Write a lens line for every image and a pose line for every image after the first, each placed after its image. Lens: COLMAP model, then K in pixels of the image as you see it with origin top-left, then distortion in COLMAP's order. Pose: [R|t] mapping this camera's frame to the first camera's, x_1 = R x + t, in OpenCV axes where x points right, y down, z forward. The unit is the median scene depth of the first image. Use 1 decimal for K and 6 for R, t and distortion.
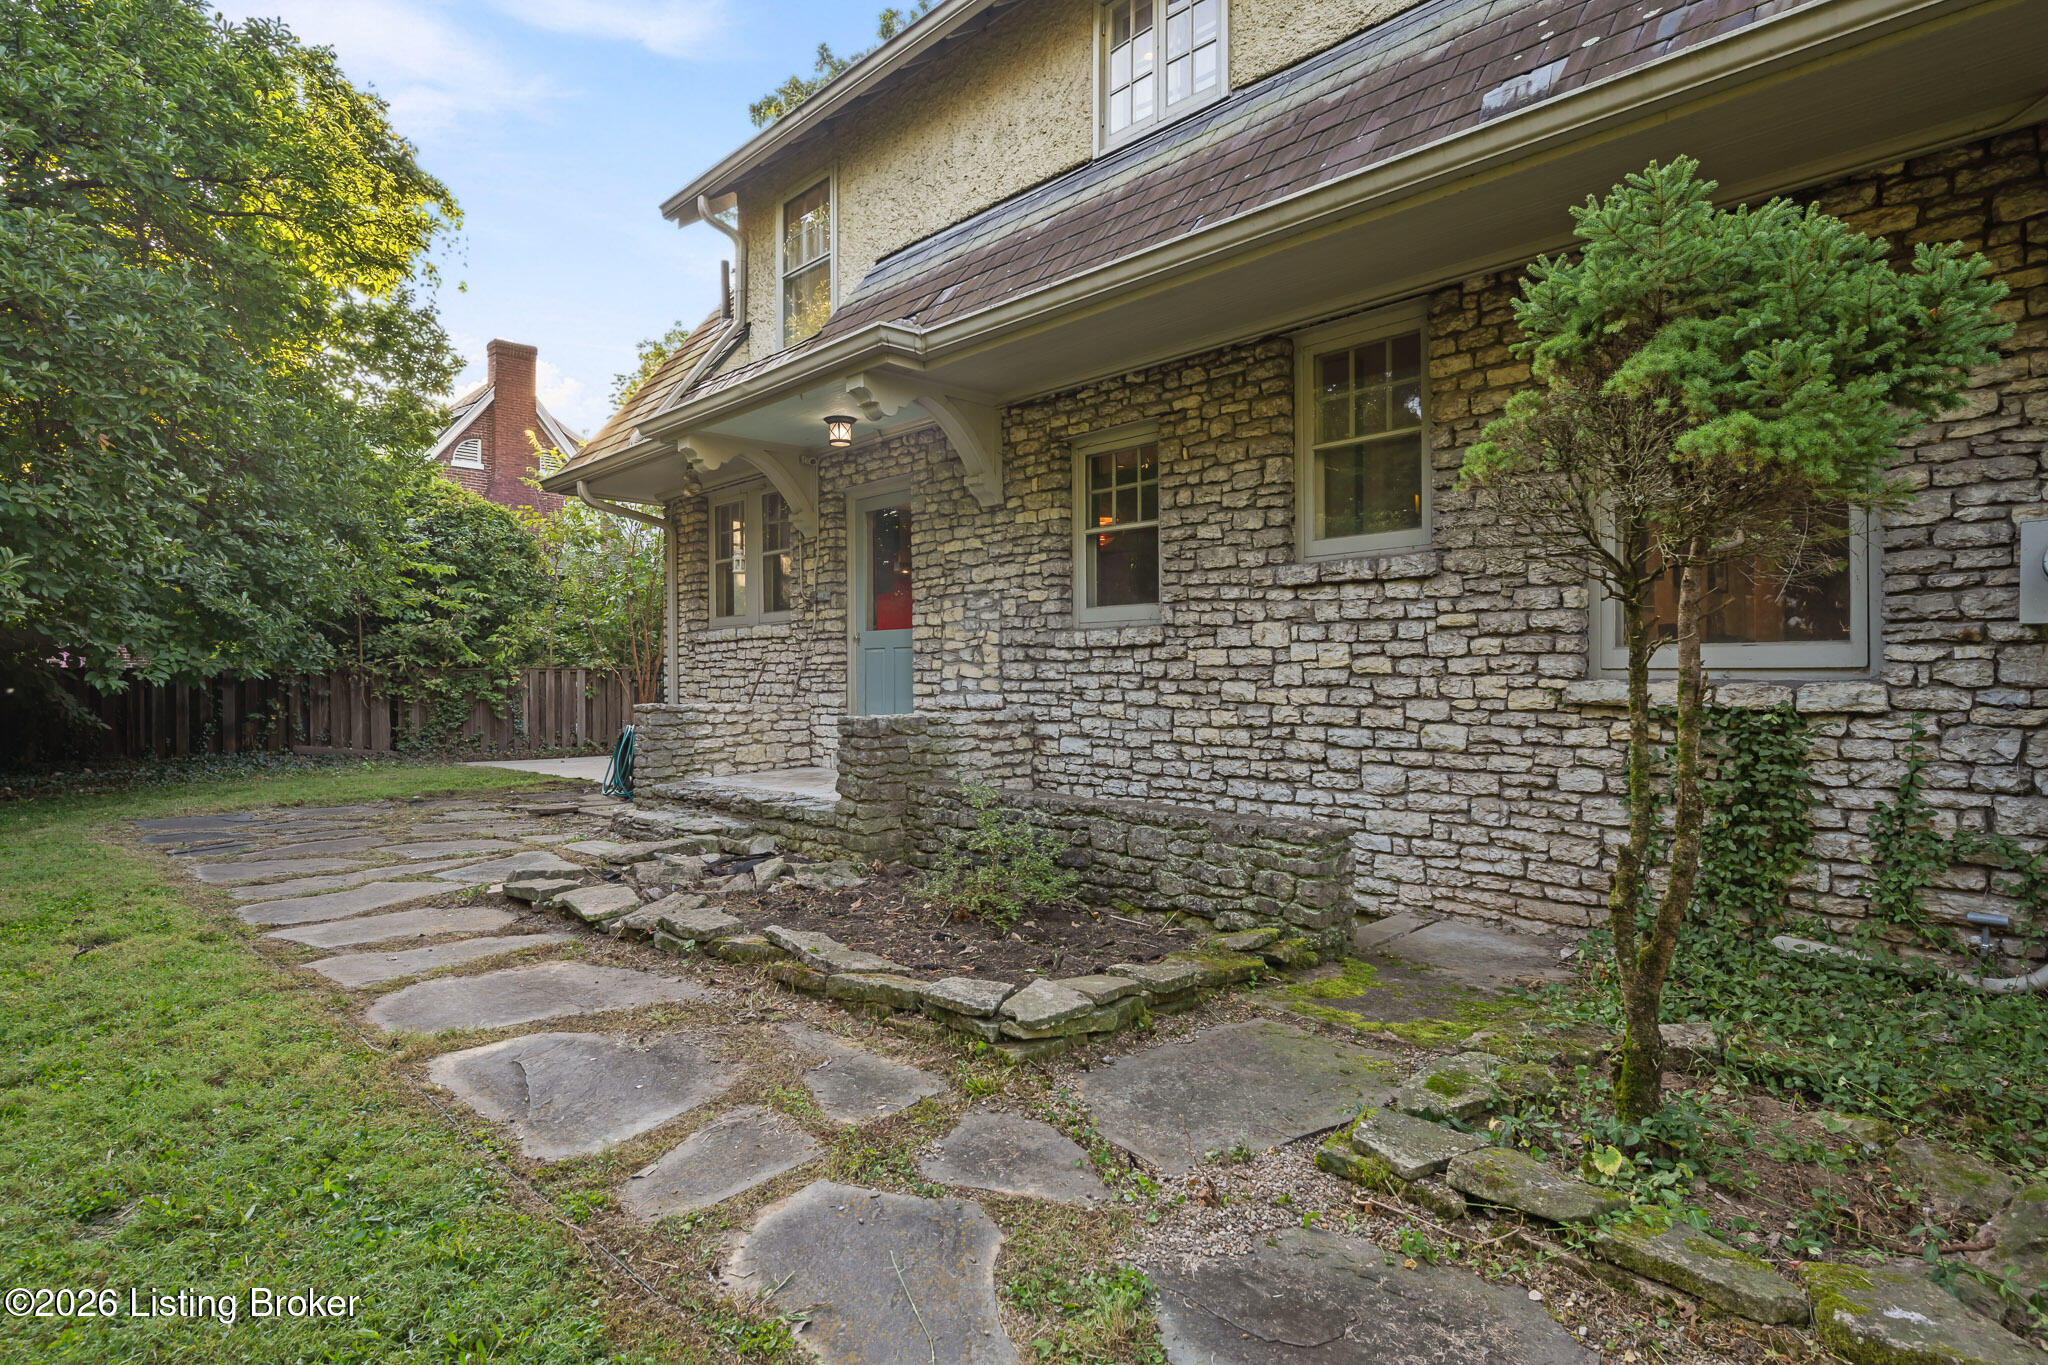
lens RADIAL K [[1047.8, 0, 1024.0], [0, 1047.8, 682.5], [0, 0, 1]] dist [-0.000401, -0.000188]
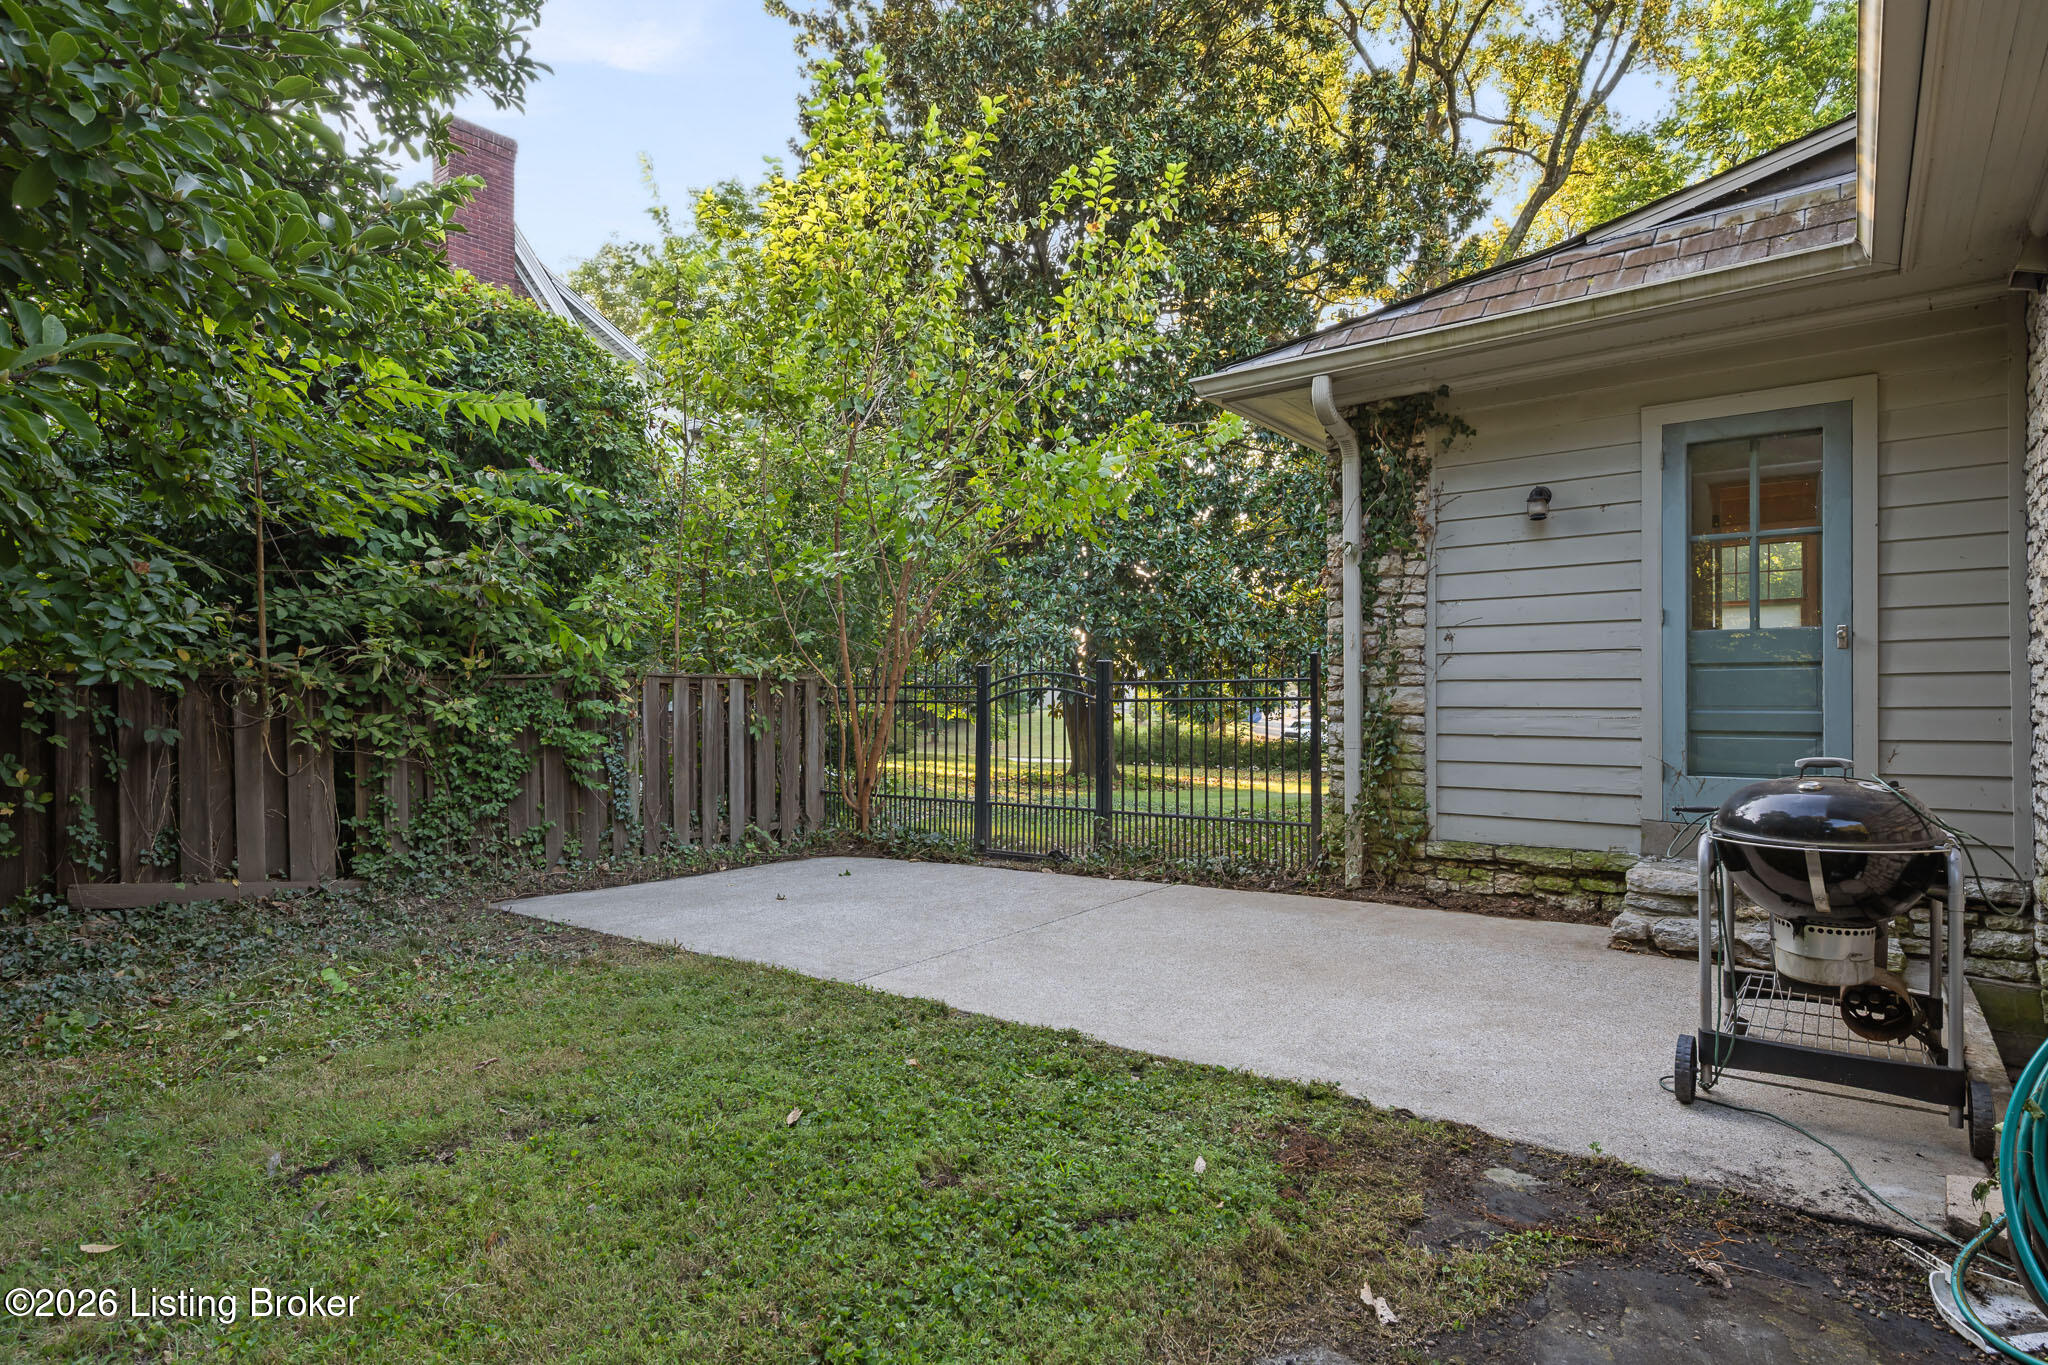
lens RADIAL K [[1065.6, 0, 1024.8], [0, 1065.6, 702.1], [0, 0, 1]] dist [0.000705, 0.000447]
pose [[0.992209, 0.002349, 0.124560, -0.396859], [-0.002696, 0.999993, 0.002619, -0.003859], [-0.124553, -0.002934, 0.992209, 0.566318]]
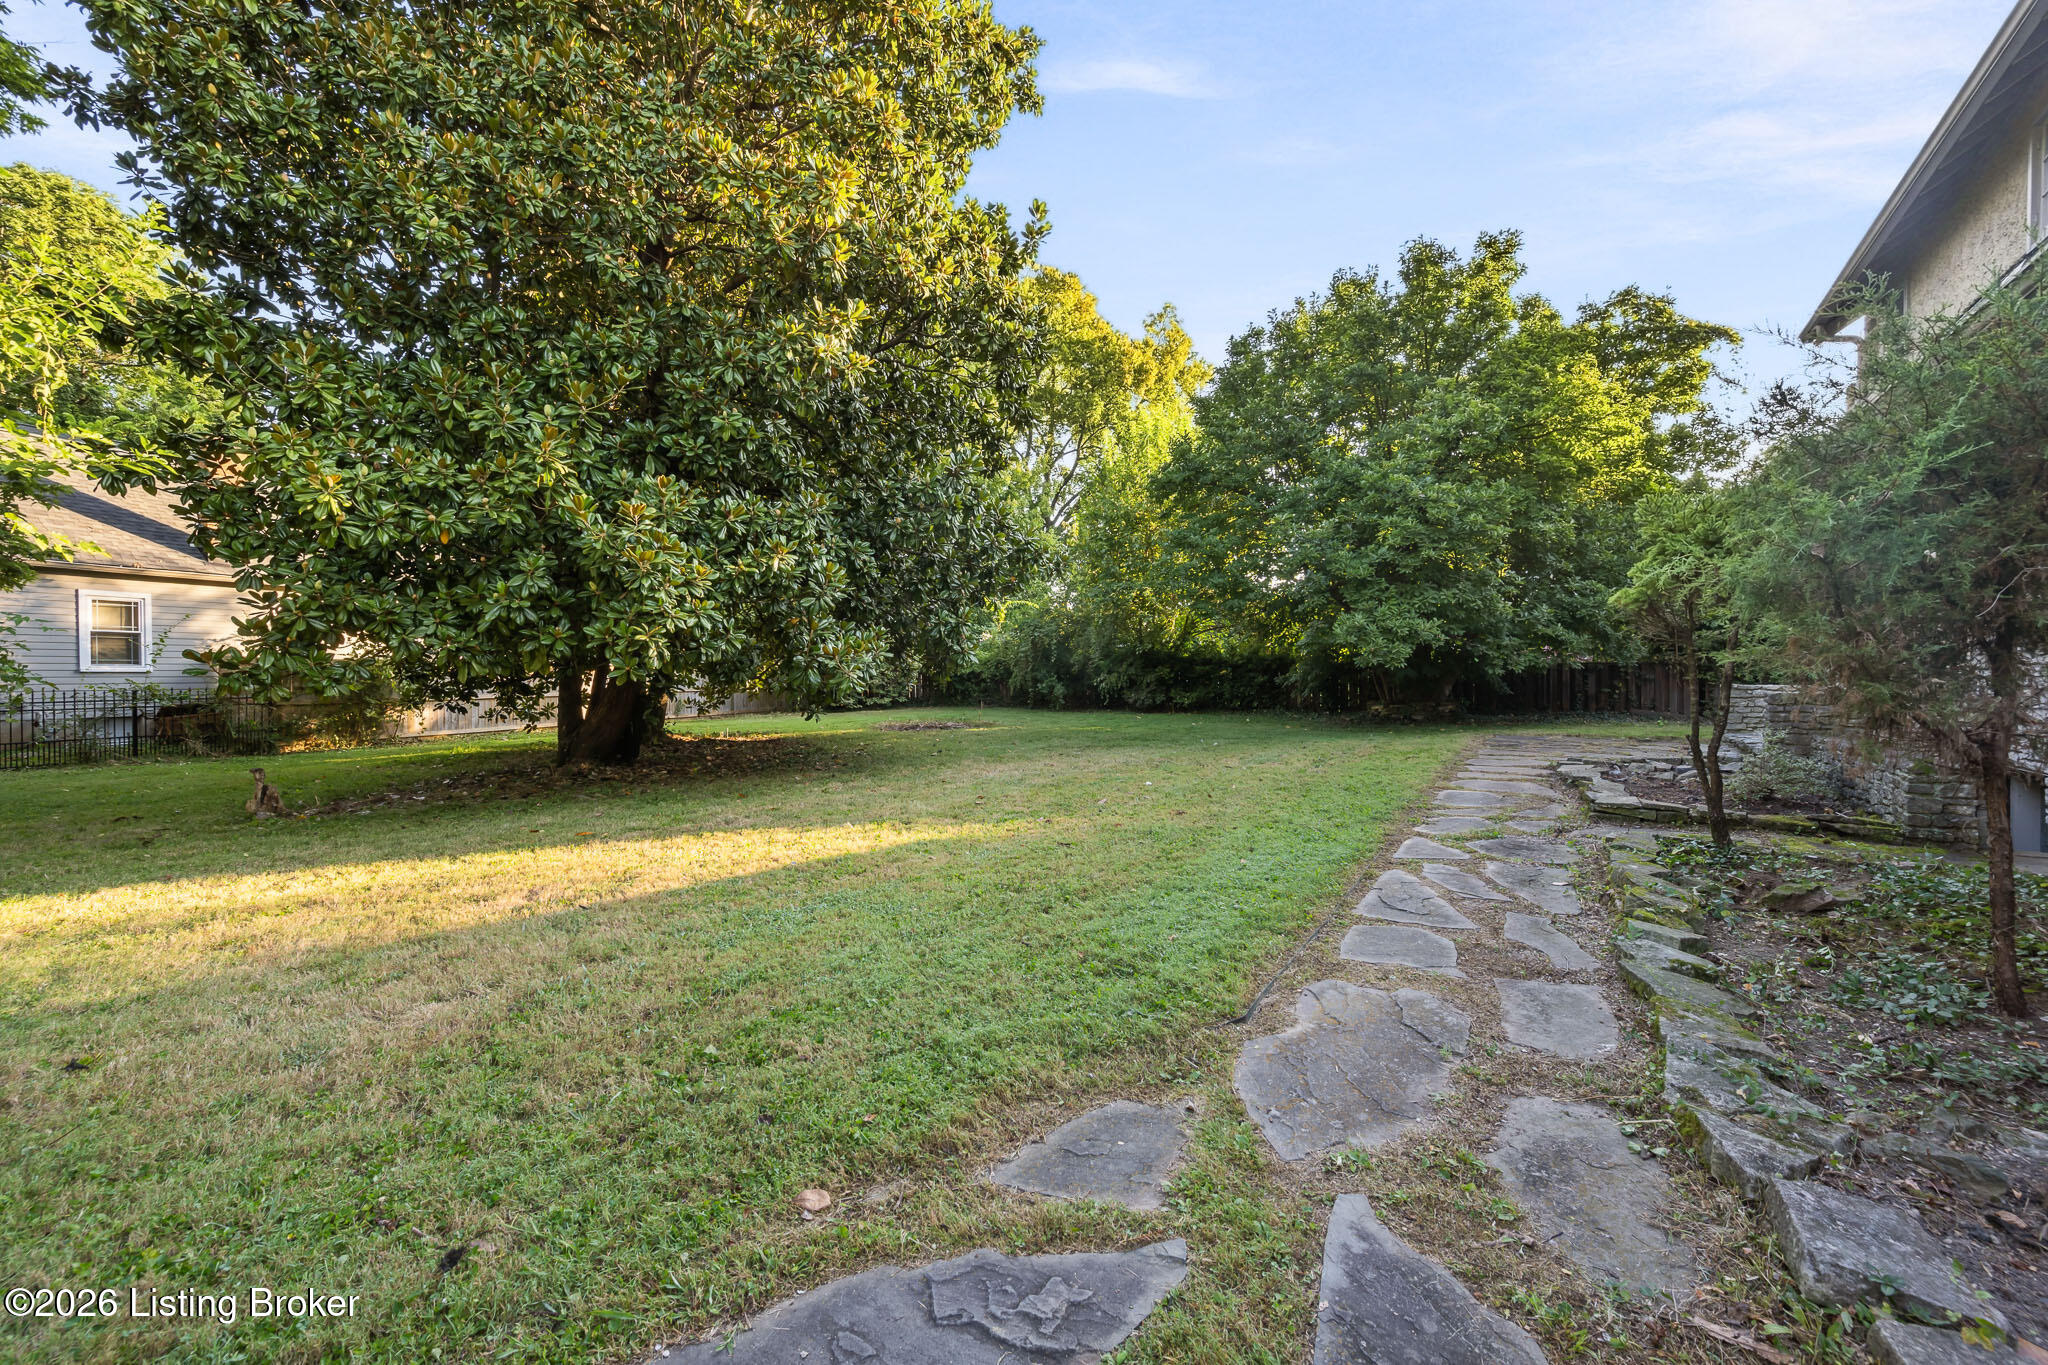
lens RADIAL K [[826.5, 0, 1024.0], [0, 826.5, 682.5], [0, 0, 1]] dist [-0.000441, -0.000095]
pose [[0.198893, 0.009323, -0.979977, 0.349332], [0.005659, 0.999927, 0.010662, 0.000357], [0.980005, -0.007666, 0.198826, -0.165727]]
